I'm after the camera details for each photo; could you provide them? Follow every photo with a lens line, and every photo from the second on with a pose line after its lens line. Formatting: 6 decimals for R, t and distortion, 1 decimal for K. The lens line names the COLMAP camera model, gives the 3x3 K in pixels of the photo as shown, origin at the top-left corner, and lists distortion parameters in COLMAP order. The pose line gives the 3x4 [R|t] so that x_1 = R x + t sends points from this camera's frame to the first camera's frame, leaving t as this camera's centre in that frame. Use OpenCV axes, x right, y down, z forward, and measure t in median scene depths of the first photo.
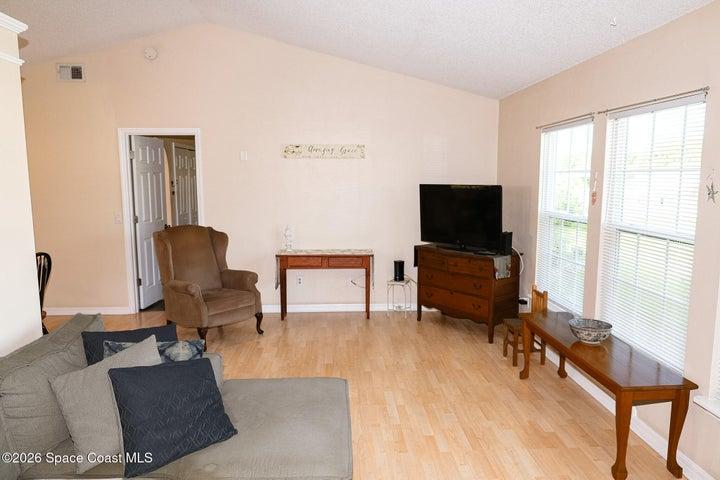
lens RADIAL K [[489.9, 0, 359.5], [0, 489.9, 239.4], [0, 0, 1]] dist [-0.002694, 0.001268]
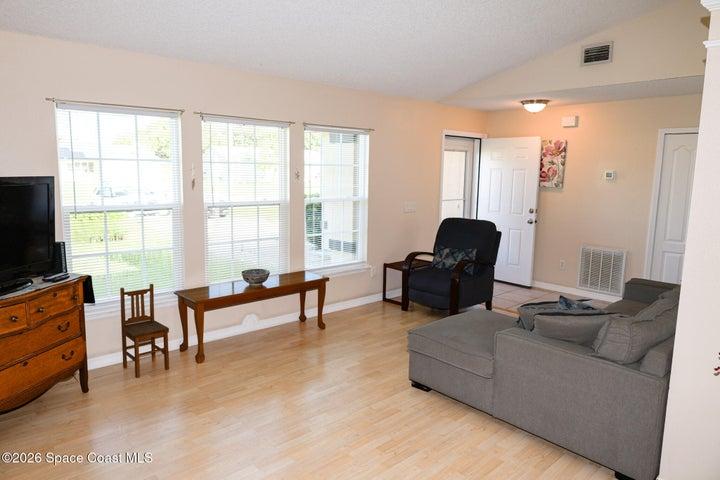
lens RADIAL K [[489.9, 0, 359.0], [0, 489.9, 240.6], [0, 0, 1]] dist [-0.002694, 0.001268]
pose [[-0.657611, -0.106819, 0.745746, -0.683112], [0.083907, 0.973353, 0.213411, -0.170993], [-0.748670, 0.202915, -0.631125, 1.461383]]
